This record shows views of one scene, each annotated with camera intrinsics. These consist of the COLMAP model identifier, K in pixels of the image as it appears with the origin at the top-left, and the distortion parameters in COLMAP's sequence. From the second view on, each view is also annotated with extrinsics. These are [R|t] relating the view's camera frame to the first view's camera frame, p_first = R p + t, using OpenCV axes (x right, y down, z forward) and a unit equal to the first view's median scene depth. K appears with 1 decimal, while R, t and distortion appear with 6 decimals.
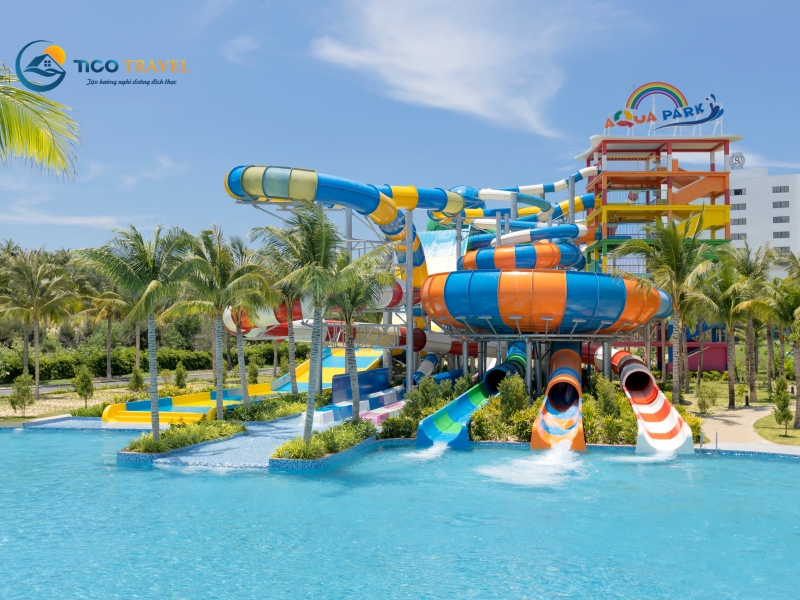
lens RADIAL K [[847.7, 0, 400.0], [0, 847.7, 300.0], [0, 0, 1]] dist [-0.019994, 0.013732]
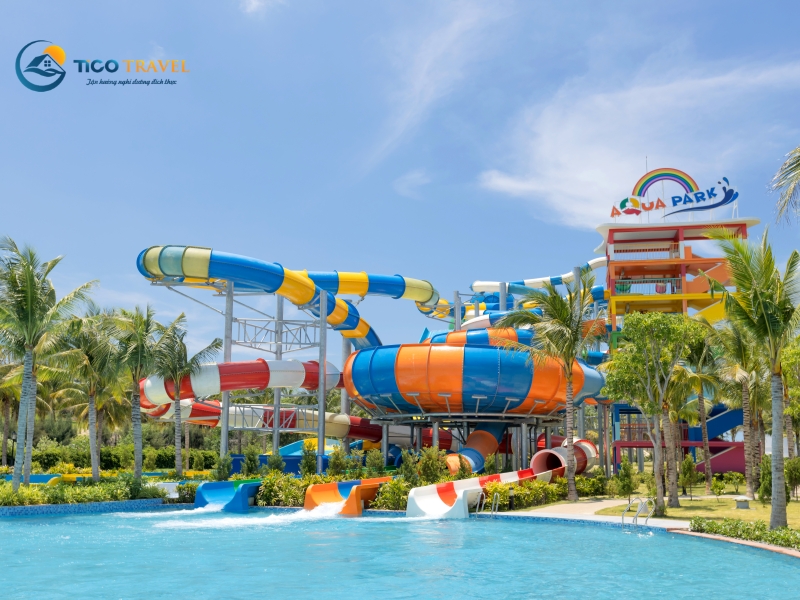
lens RADIAL K [[847.7, 0, 400.0], [0, 847.7, 300.0], [0, 0, 1]] dist [-0.019994, 0.013732]
pose [[0.987697, -0.024919, -0.154383, 0.166156], [0.002295, 0.989426, -0.145020, 0.033053], [0.156364, 0.142881, 0.977310, 0.034778]]
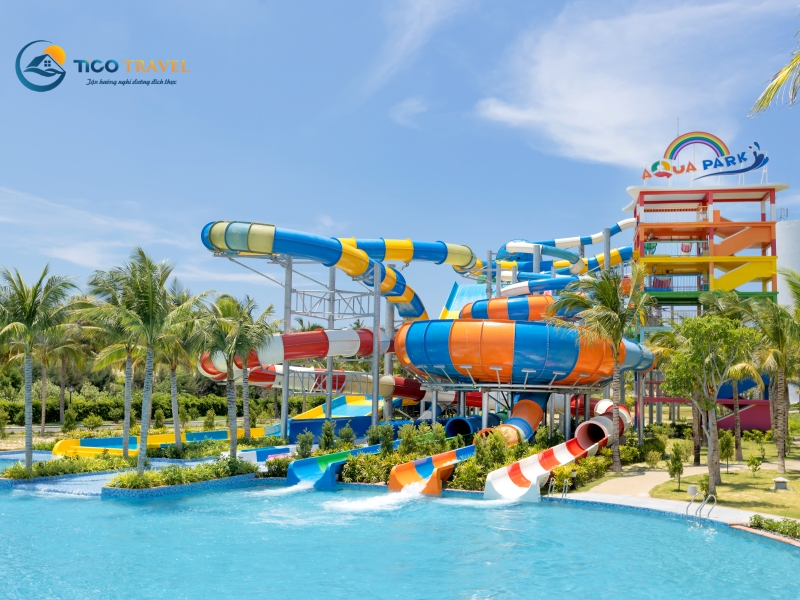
lens RADIAL K [[847.7, 0, 400.0], [0, 847.7, 300.0], [0, 0, 1]] dist [-0.019994, 0.013732]
pose [[0.986637, 0.000739, -0.162931, 0.137045], [-0.011481, 0.997819, -0.064997, 0.004783], [0.162528, 0.066000, 0.984494, -0.007704]]
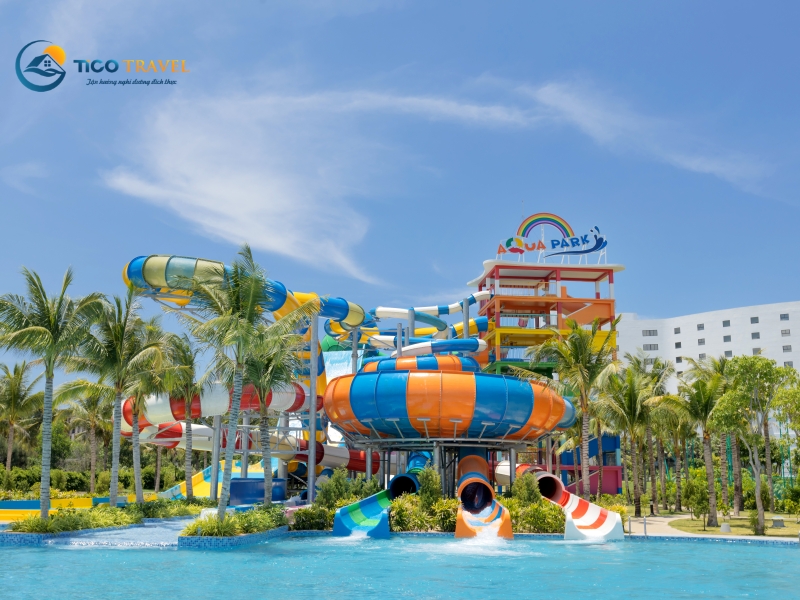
lens RADIAL K [[847.7, 0, 400.0], [0, 847.7, 300.0], [0, 0, 1]] dist [-0.019994, 0.013732]
pose [[0.989688, 0.033827, 0.139188, -0.019078], [-0.009913, 0.985560, -0.169033, 0.030792], [-0.142896, 0.165910, 0.975733, 0.019702]]
